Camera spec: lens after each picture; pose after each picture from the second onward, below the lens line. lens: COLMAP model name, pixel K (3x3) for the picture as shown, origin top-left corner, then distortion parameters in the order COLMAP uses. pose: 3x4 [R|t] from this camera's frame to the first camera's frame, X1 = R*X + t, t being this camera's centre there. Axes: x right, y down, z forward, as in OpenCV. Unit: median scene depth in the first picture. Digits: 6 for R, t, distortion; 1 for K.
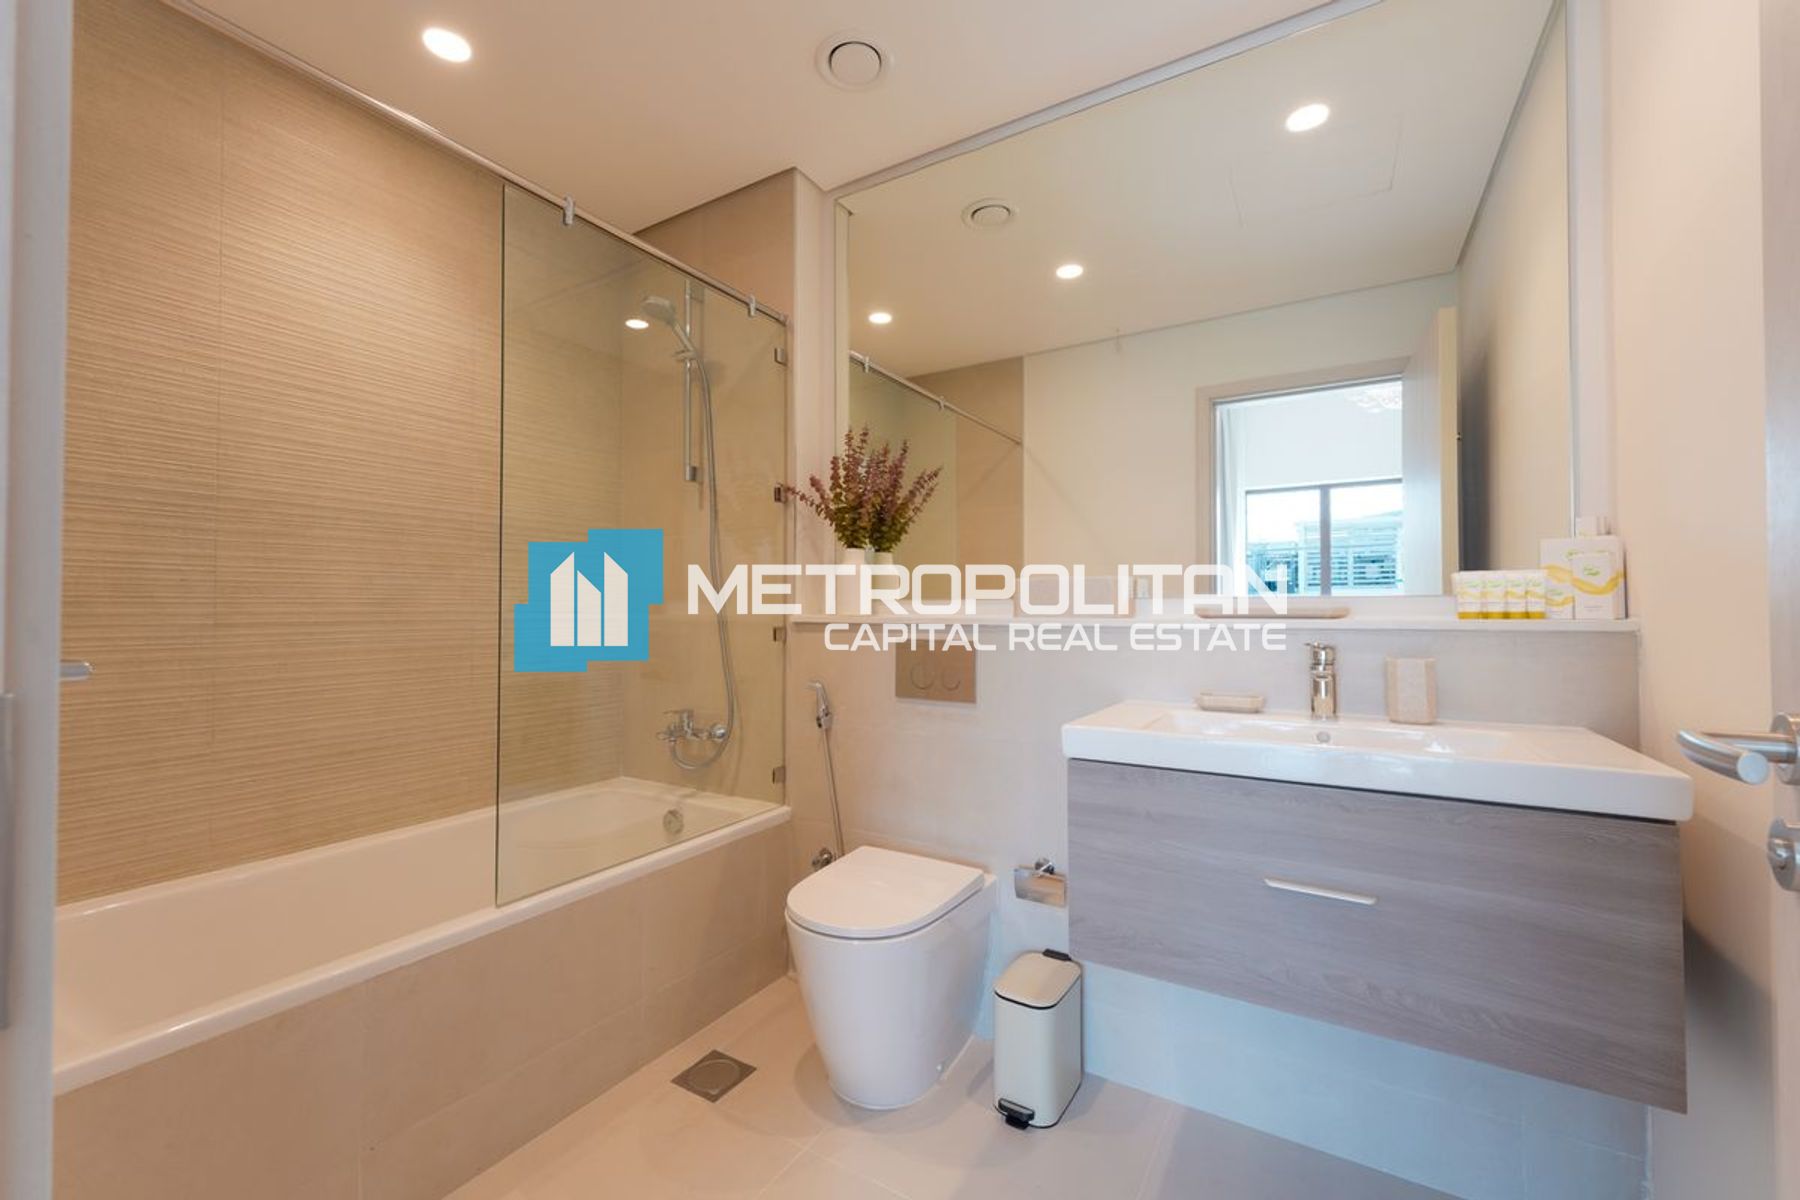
lens RADIAL K [[735.1, 0, 884.6], [0, 735.1, 600.1], [0, 0, 1]] dist [0.007234, -0.002671]
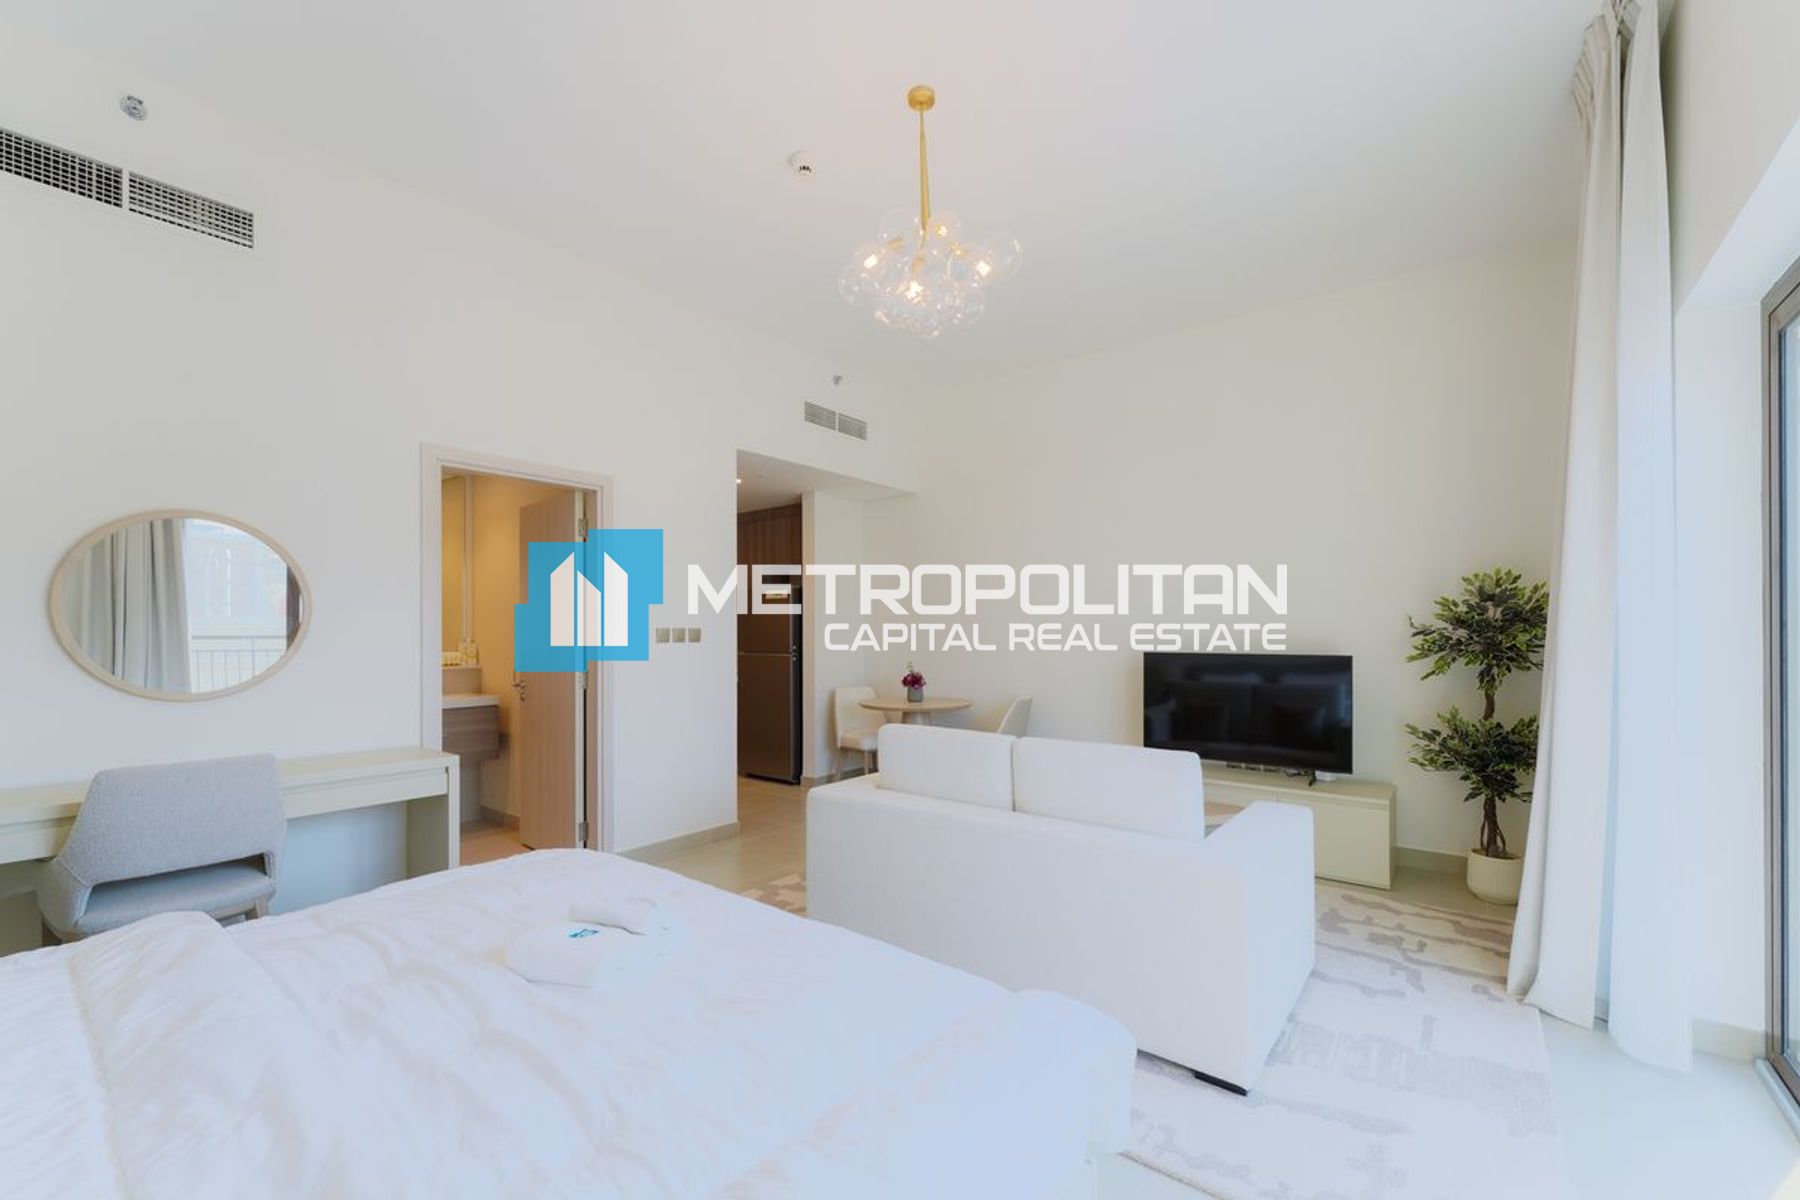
lens RADIAL K [[735.1, 0, 904.2], [0, 735.1, 616.4], [0, 0, 1]] dist [0.007234, -0.002671]
pose [[0.108464, 0.020193, 0.993895, -1.751997], [-0.009270, 0.999771, -0.019301, -0.116789], [-0.994057, -0.007120, 0.108627, -1.115611]]
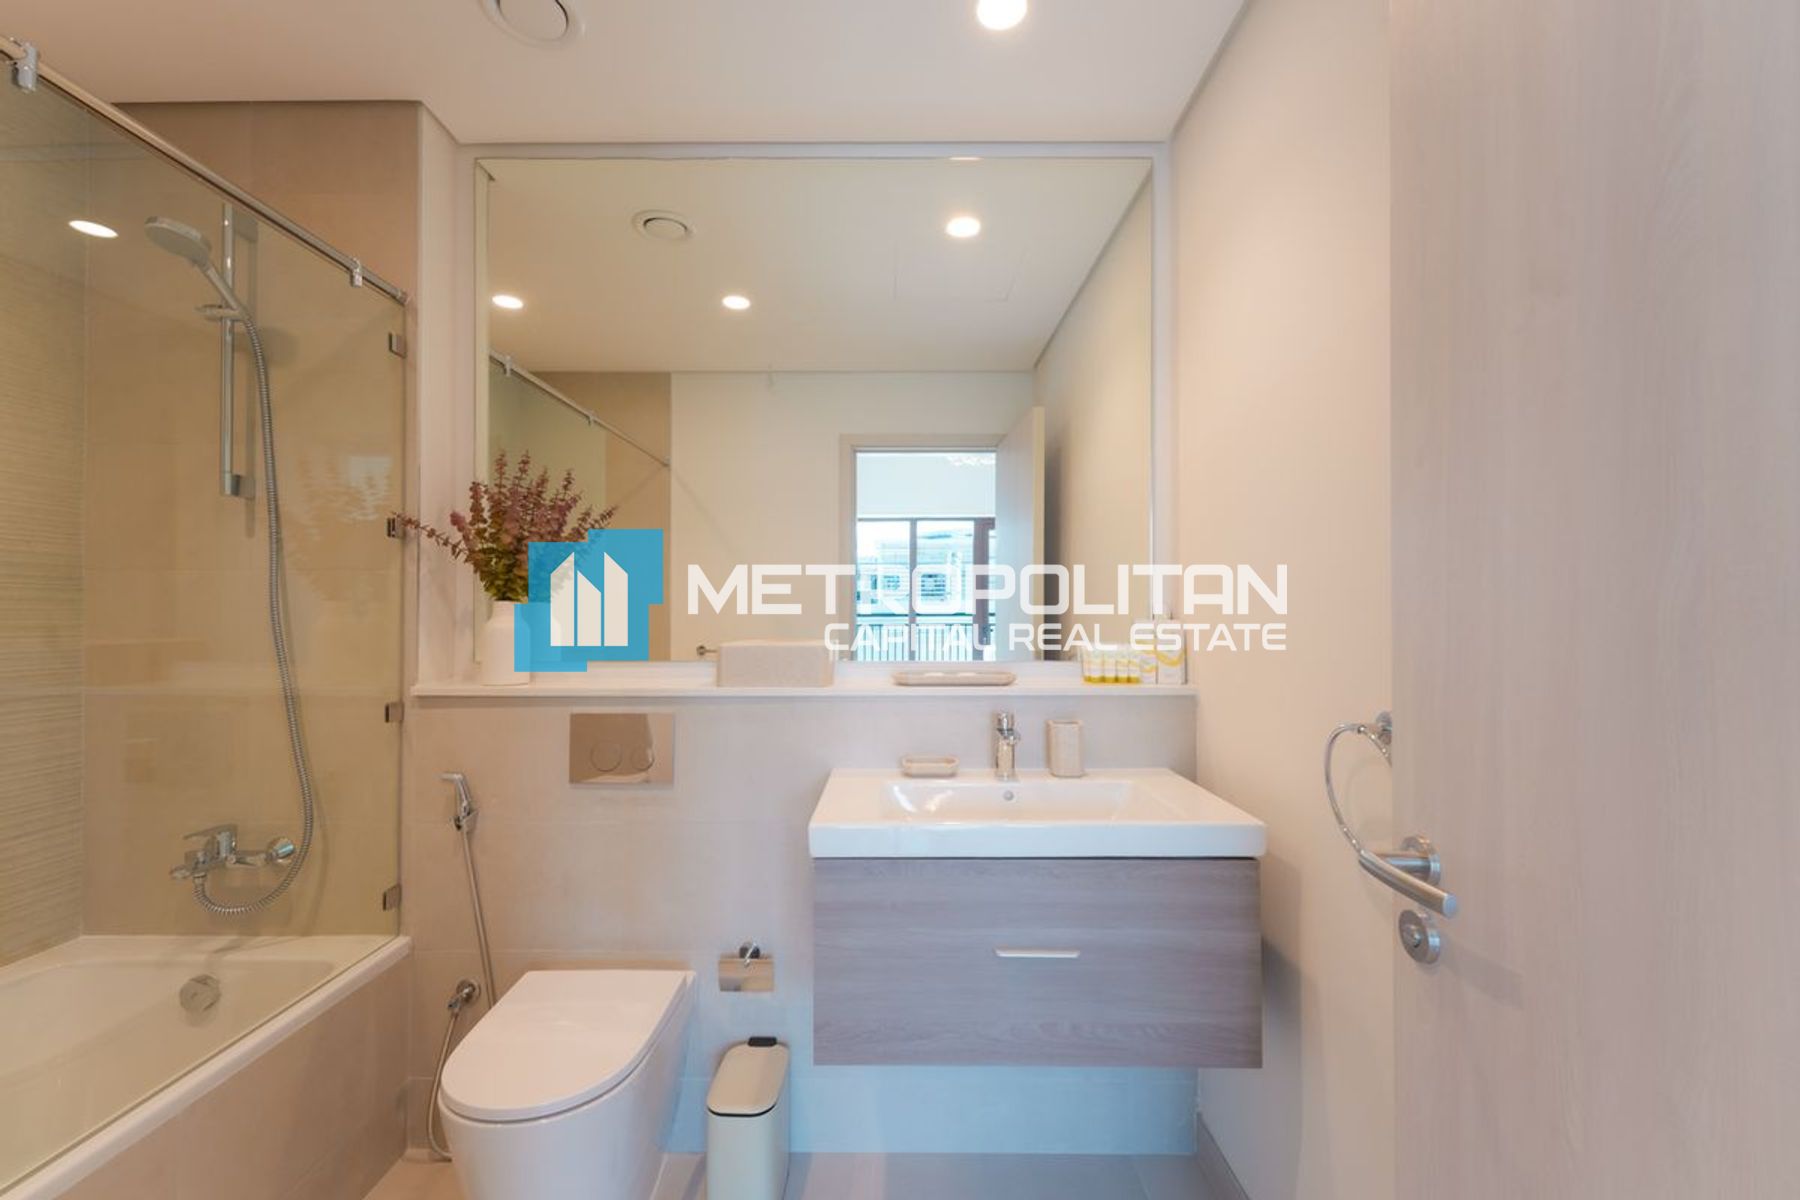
lens RADIAL K [[735.1, 0, 891.8], [0, 735.1, 604.4], [0, 0, 1]] dist [0.007234, -0.002671]
pose [[0.851858, 0.008002, 0.523712, -0.106817], [-0.012959, 0.999899, 0.005801, -0.077705], [-0.523613, -0.011728, 0.851876, 0.084704]]
